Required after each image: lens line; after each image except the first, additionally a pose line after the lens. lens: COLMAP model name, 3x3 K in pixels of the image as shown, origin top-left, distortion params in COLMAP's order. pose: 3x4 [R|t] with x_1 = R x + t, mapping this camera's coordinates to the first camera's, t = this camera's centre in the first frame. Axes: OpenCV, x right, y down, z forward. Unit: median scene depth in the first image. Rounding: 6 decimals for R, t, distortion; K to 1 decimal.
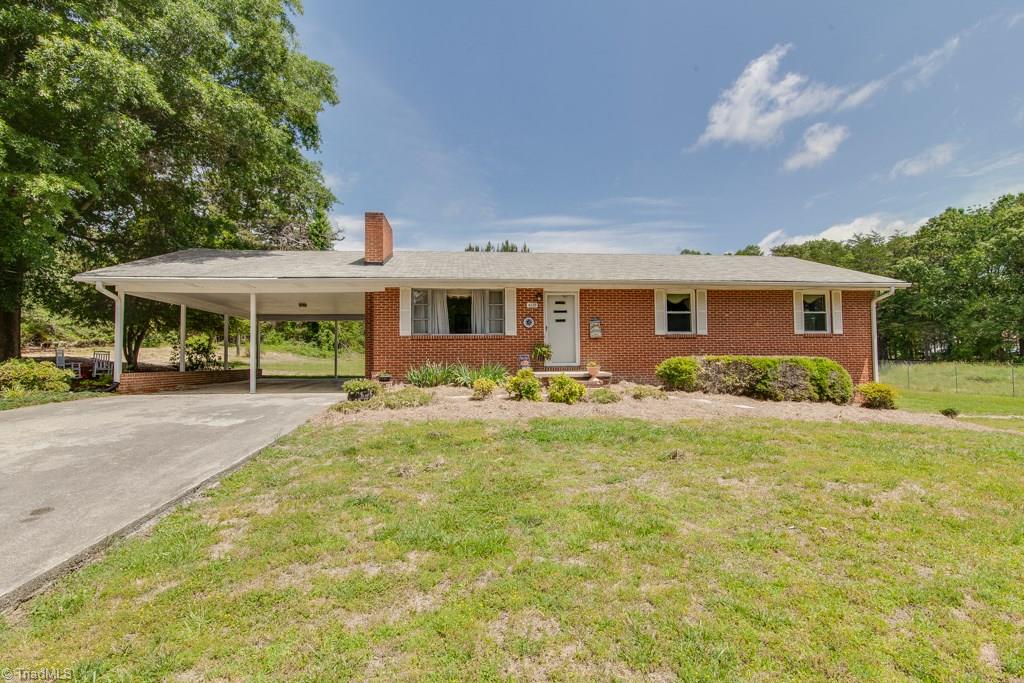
lens RADIAL K [[487.9, 0, 512.0], [0, 487.9, 341.5], [0, 0, 1]] dist [-0.022358, 0.000026]
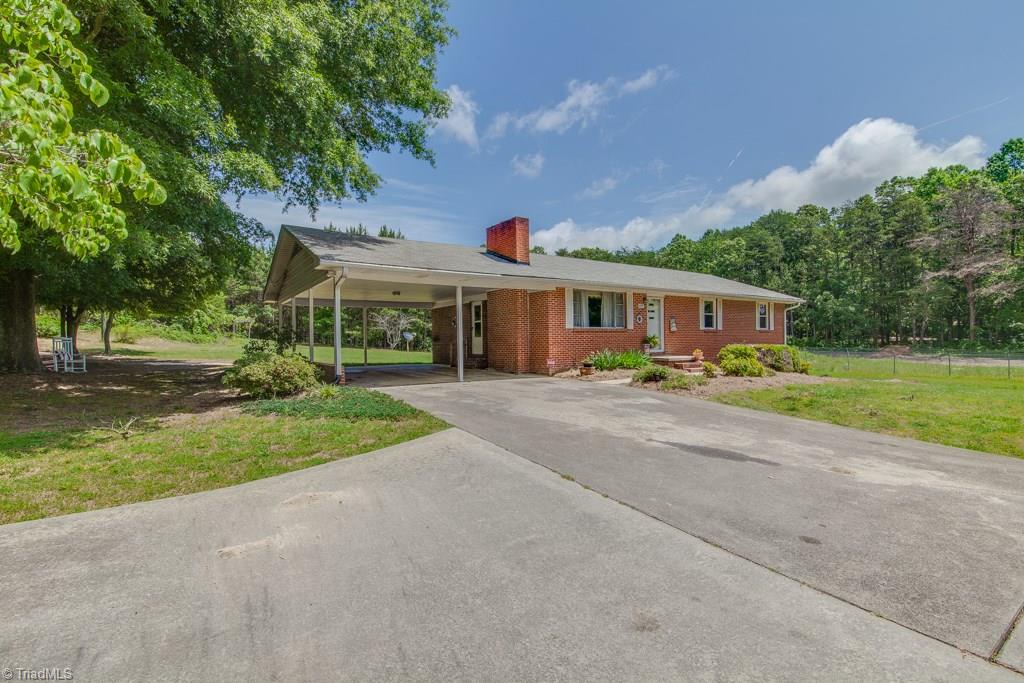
lens RADIAL K [[471.1, 0, 517.8], [0, 471.1, 343.9], [0, 0, 1]] dist [-0.010198, -0.006256]
pose [[0.878716, -0.003143, 0.477335, -0.844107], [-0.016297, 0.999198, 0.036580, -0.013606], [-0.477067, -0.039922, 0.877960, 0.043095]]
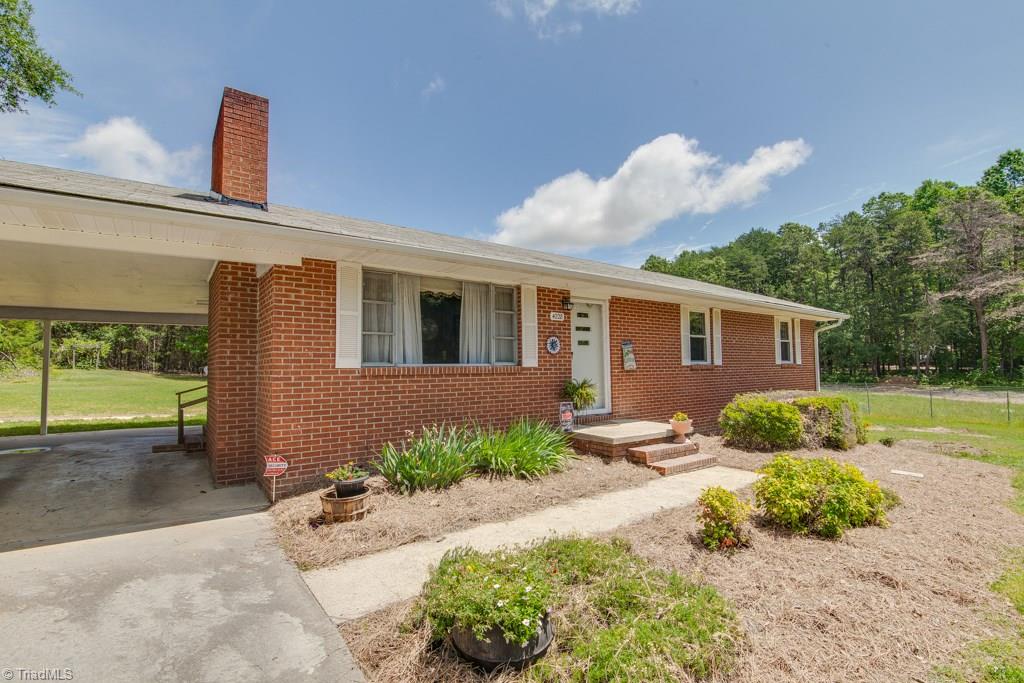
lens RADIAL K [[471.1, 0, 517.8], [0, 471.1, 343.9], [0, 0, 1]] dist [-0.010198, -0.006256]
pose [[0.857213, 0.026365, 0.514287, -0.296645], [-0.017867, 0.999610, -0.021463, -0.026975], [-0.514653, 0.009210, 0.857349, 0.518406]]
